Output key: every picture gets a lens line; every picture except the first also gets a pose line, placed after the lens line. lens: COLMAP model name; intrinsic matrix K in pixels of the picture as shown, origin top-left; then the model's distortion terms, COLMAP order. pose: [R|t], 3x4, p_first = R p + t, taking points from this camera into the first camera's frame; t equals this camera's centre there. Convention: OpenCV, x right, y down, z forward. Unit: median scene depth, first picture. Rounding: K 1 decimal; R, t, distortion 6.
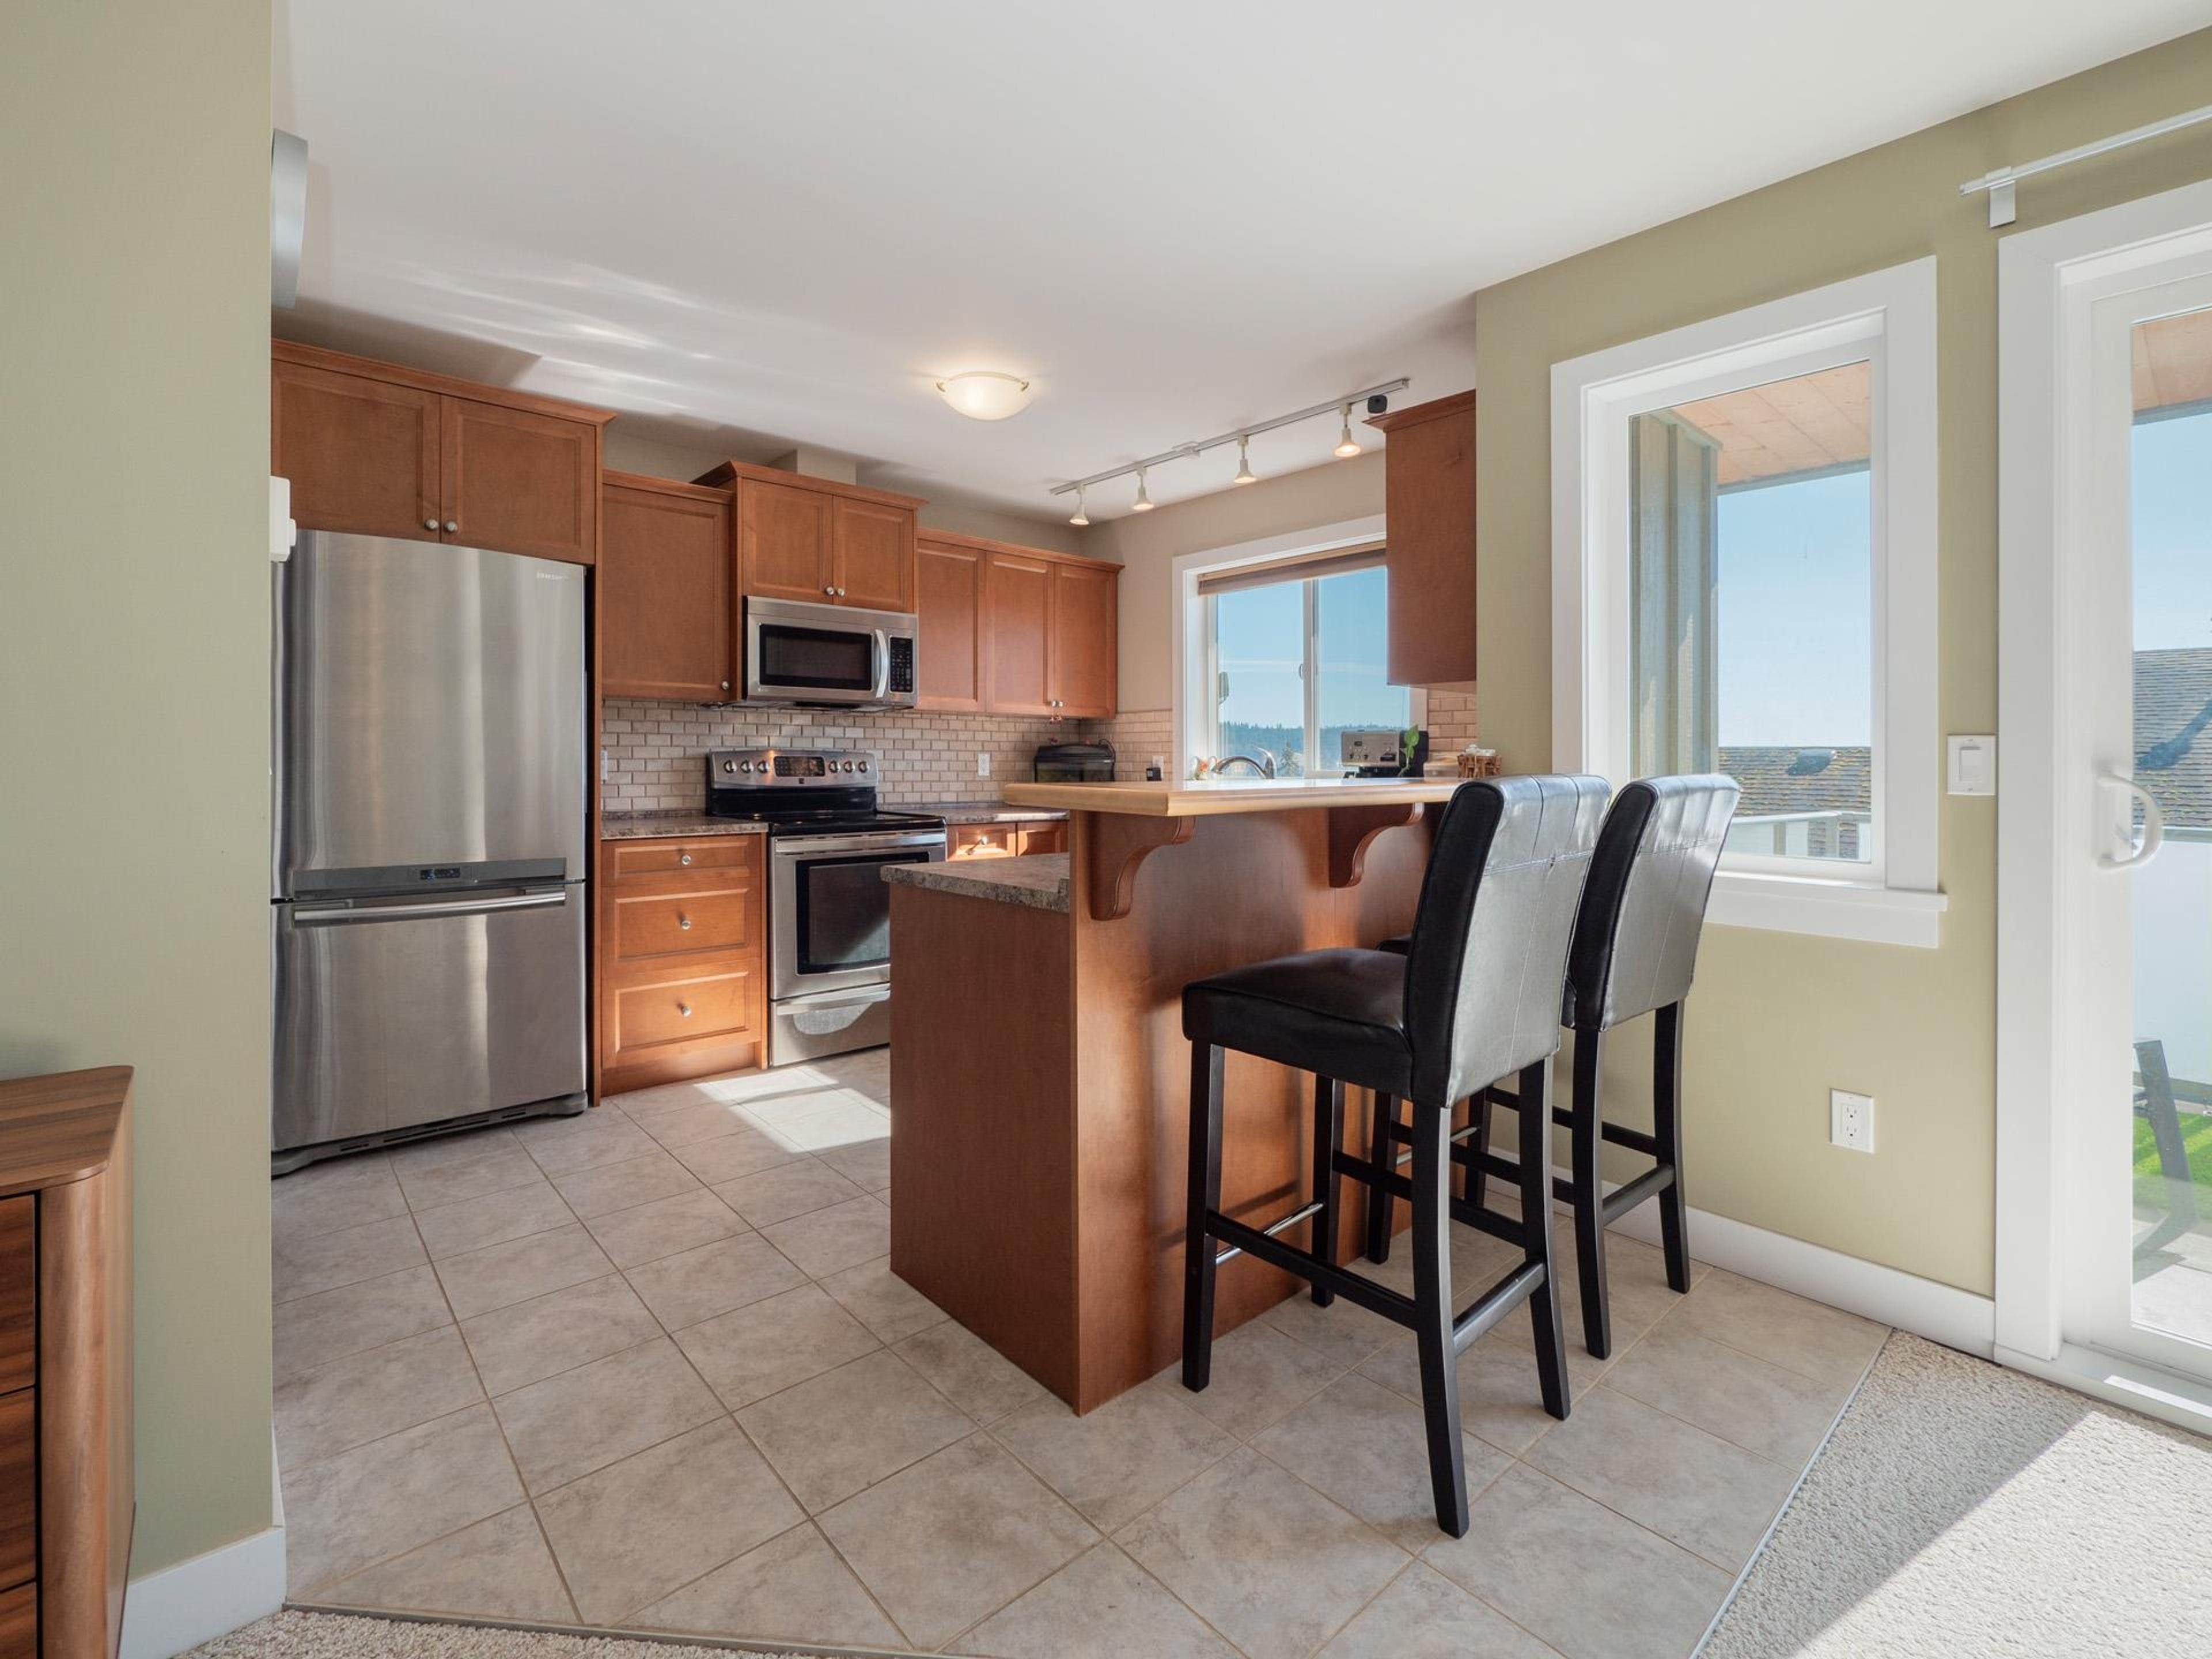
lens RADIAL K [[1008.6, 0, 1019.2], [0, 1008.6, 761.6], [0, 0, 1]] dist [-0.002087, -0.000153]
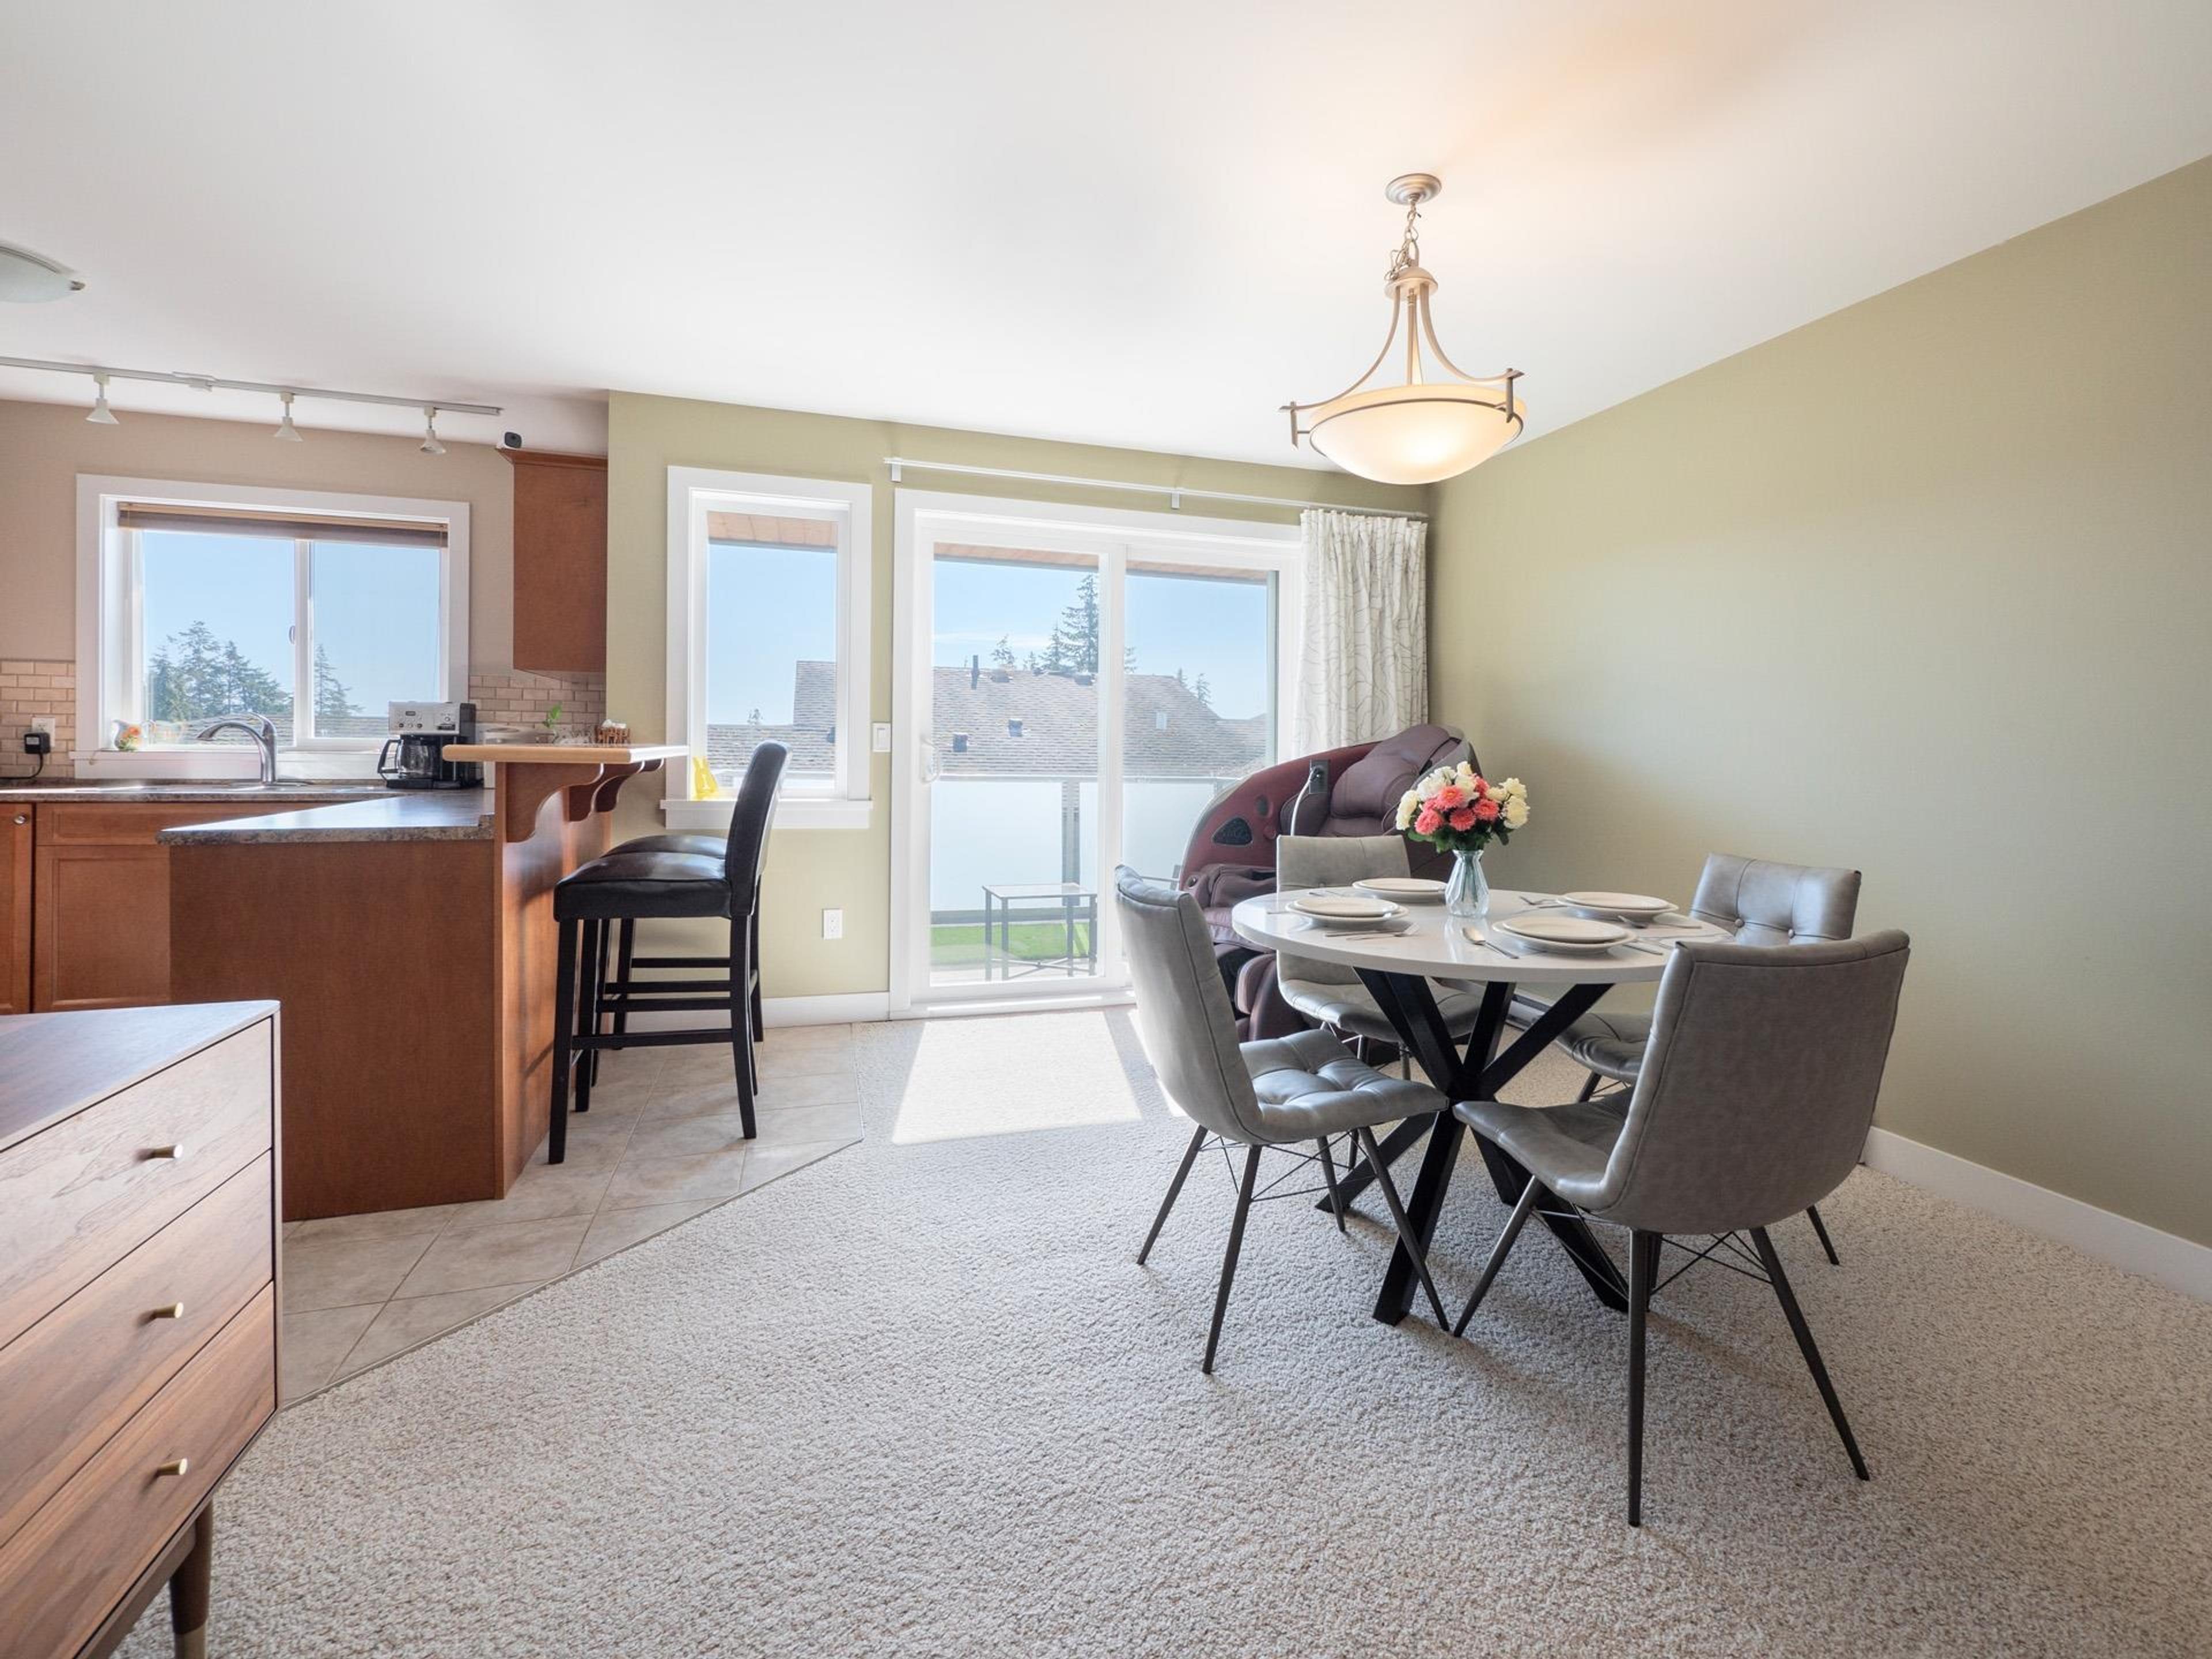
lens RADIAL K [[1058.3, 0, 1189.2], [0, 1058.3, 753.6], [0, 0, 1]] dist [-0.001690, 0.000090]
pose [[0.346918, -0.005846, 0.937877, -0.415876], [-0.011856, 0.999873, 0.010619, 0.003035], [-0.937821, -0.014804, 0.346805, -0.165329]]
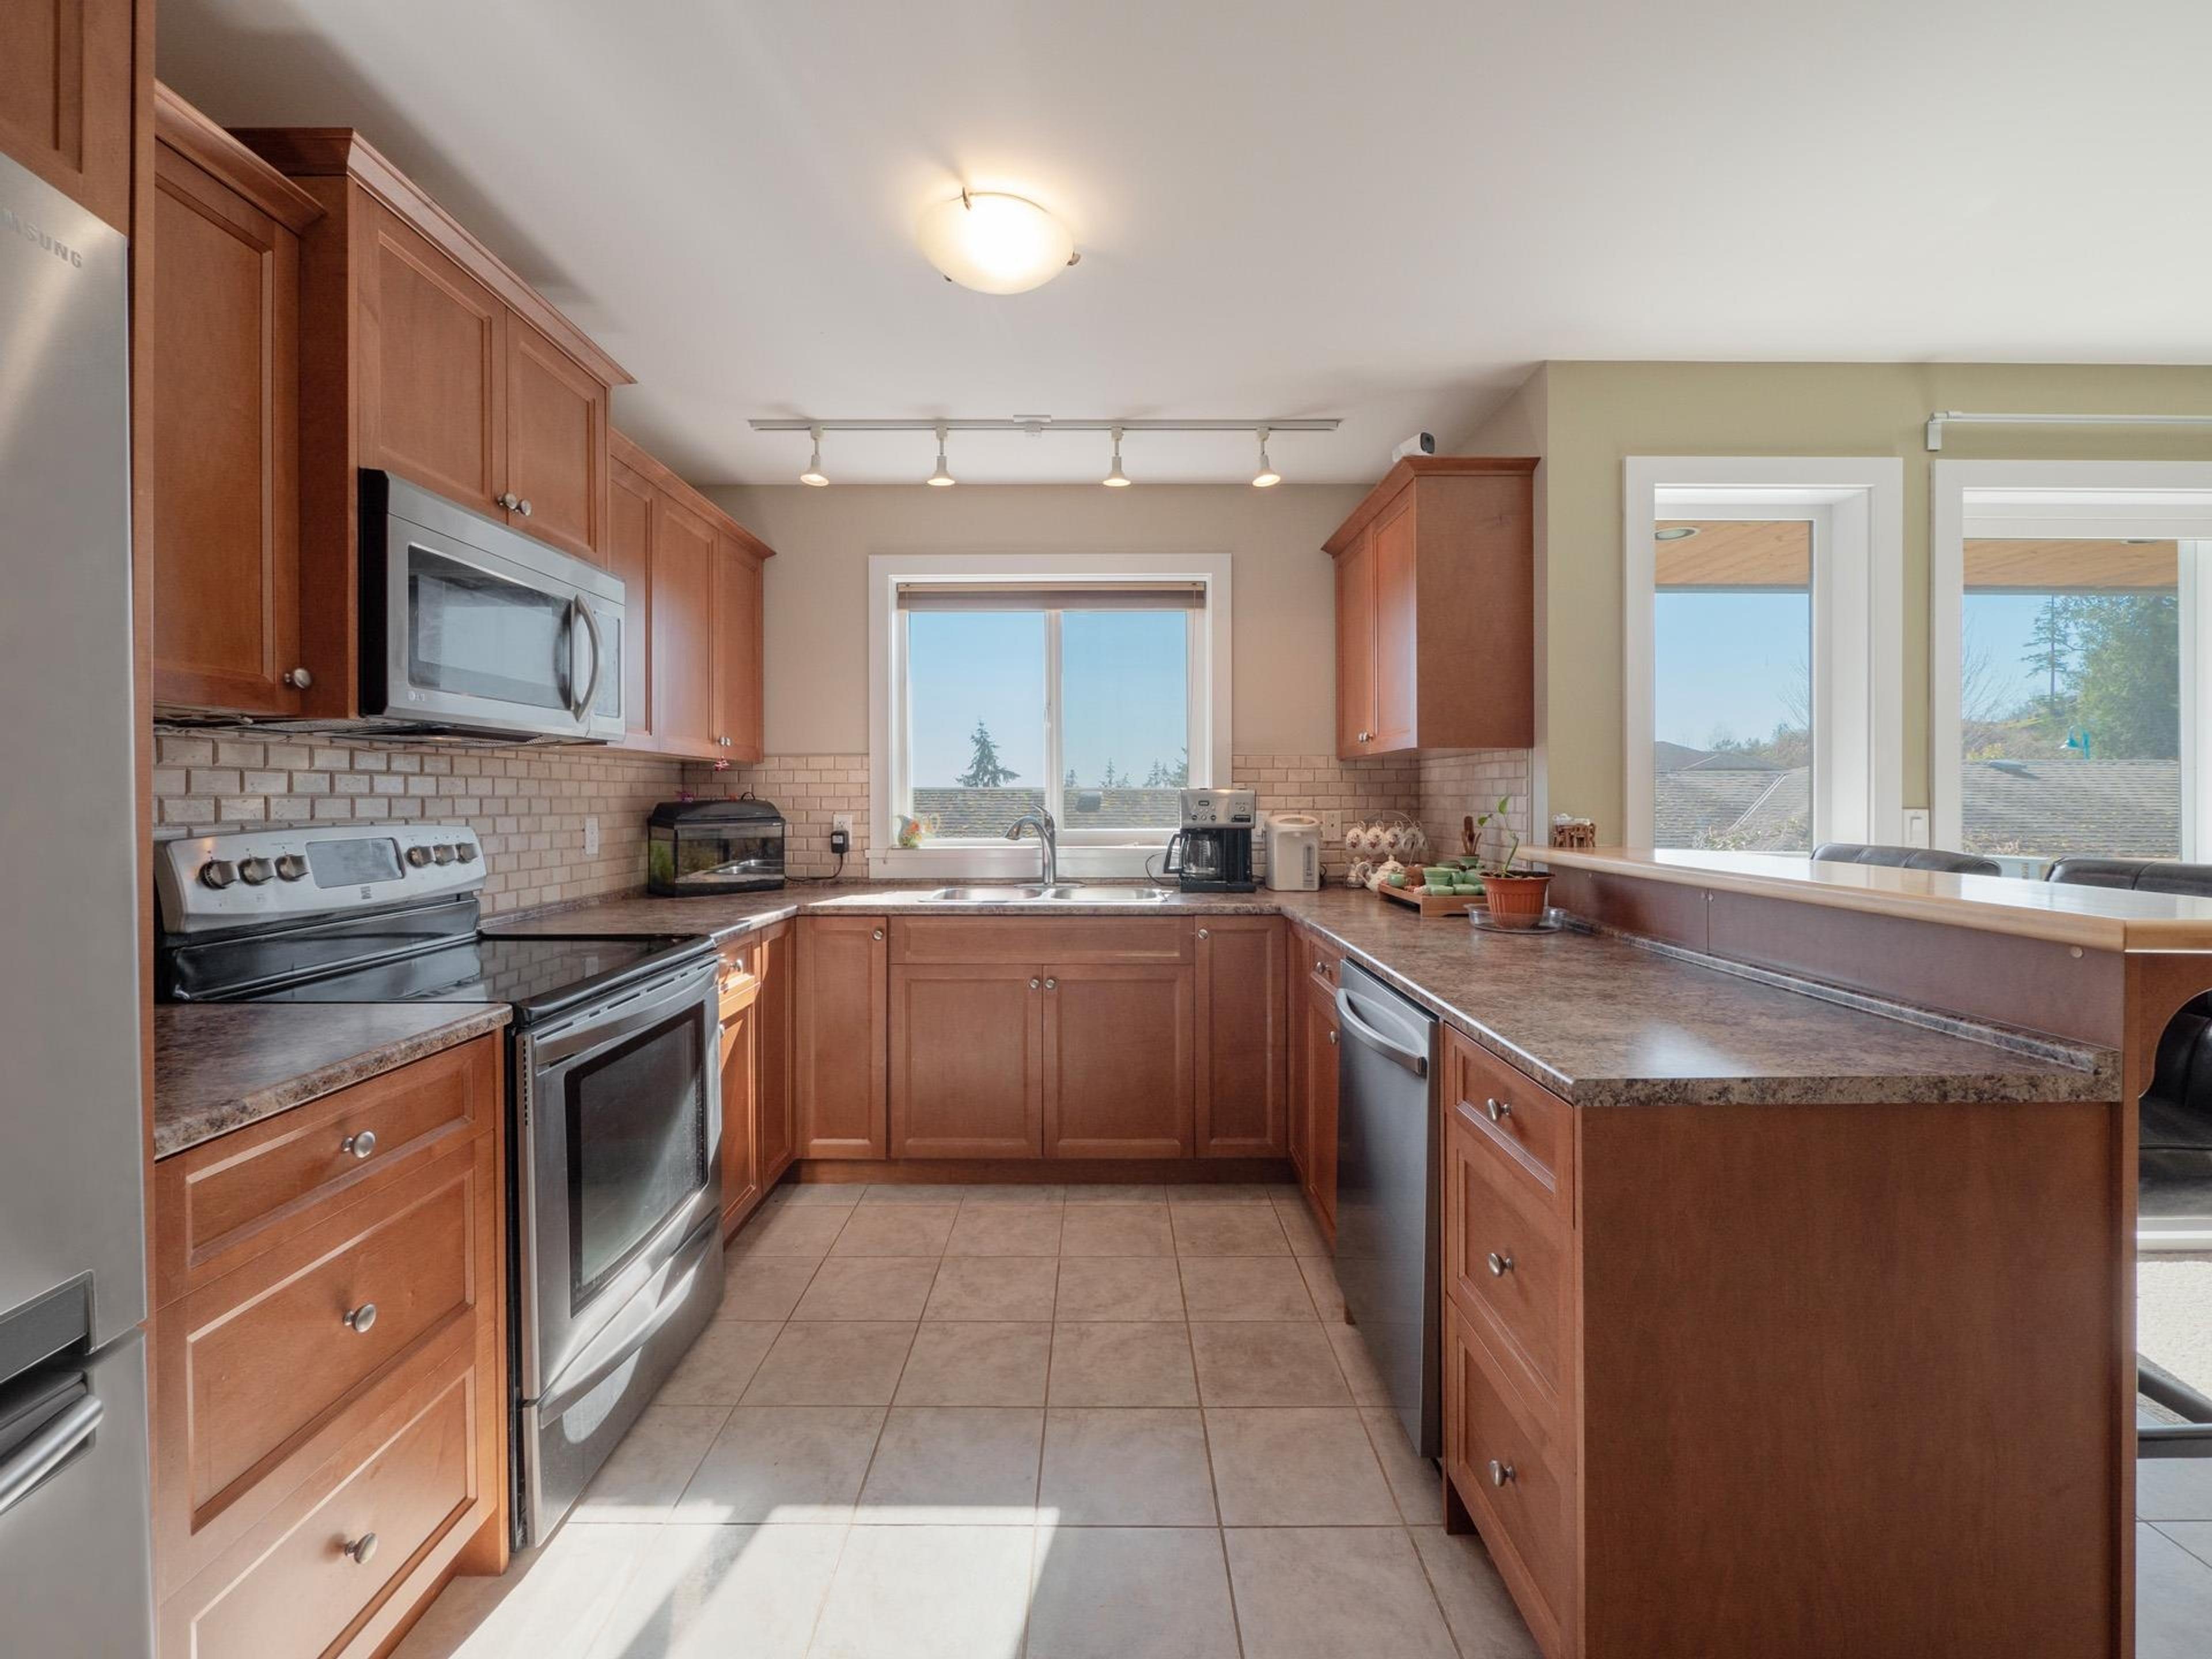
lens RADIAL K [[975.4, 0, 1133.3], [0, 975.4, 793.9], [0, 0, 1]] dist [-0.001887, -0.000242]
pose [[0.624572, -0.004986, 0.780952, -0.373825], [0.007301, 0.999973, 0.000545, -0.025920], [-0.780933, 0.005362, 0.624591, 0.477750]]
